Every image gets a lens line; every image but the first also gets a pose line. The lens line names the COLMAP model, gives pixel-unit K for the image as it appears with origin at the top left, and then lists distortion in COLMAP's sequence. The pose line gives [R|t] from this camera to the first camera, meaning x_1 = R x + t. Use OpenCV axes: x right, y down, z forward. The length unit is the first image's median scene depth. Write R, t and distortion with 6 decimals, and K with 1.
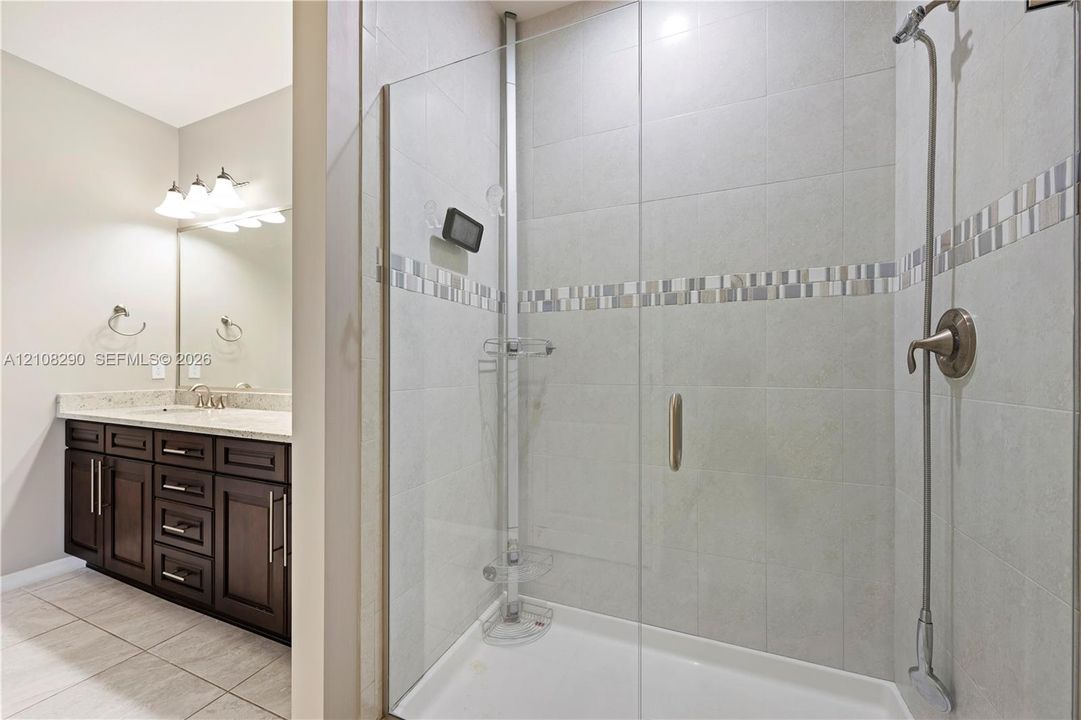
lens RADIAL K [[428.1, 0, 540.5], [0, 428.1, 360.0], [0, 0, 1]] dist [0.000997, 0.000324]
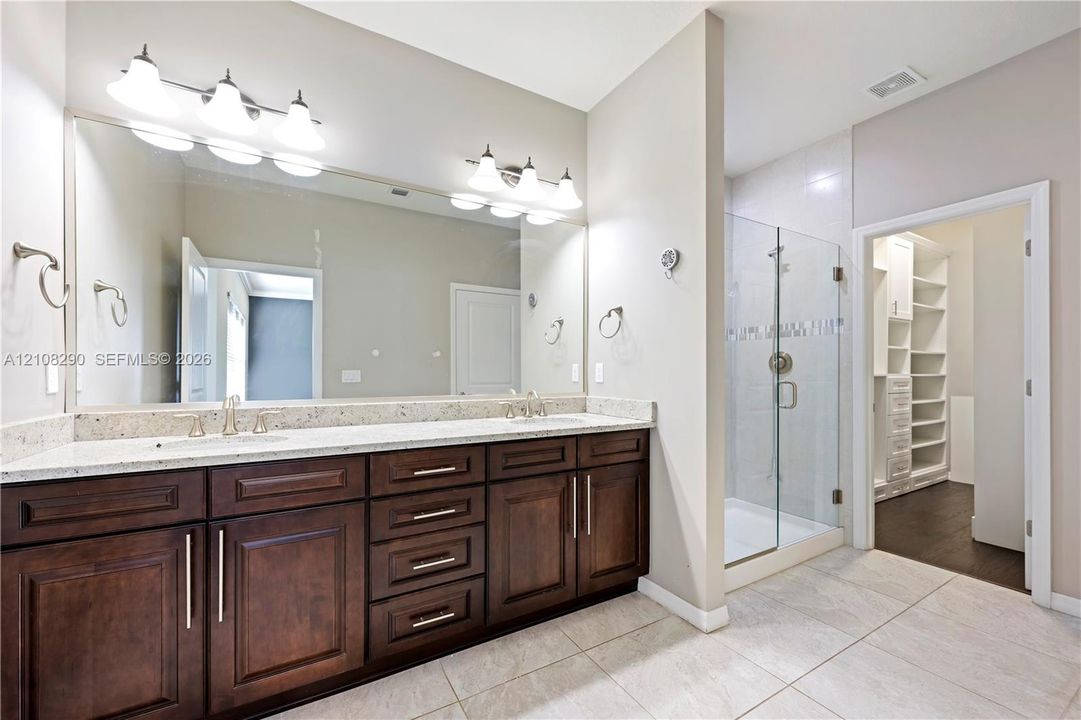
lens RADIAL K [[428.1, 0, 540.5], [0, 428.1, 360.0], [0, 0, 1]] dist [0.000997, 0.000324]
pose [[0.608216, 0.004869, 0.793757, -1.448633], [-0.010437, 0.999944, 0.001863, -0.009241], [-0.793703, -0.009418, 0.608232, 0.338844]]
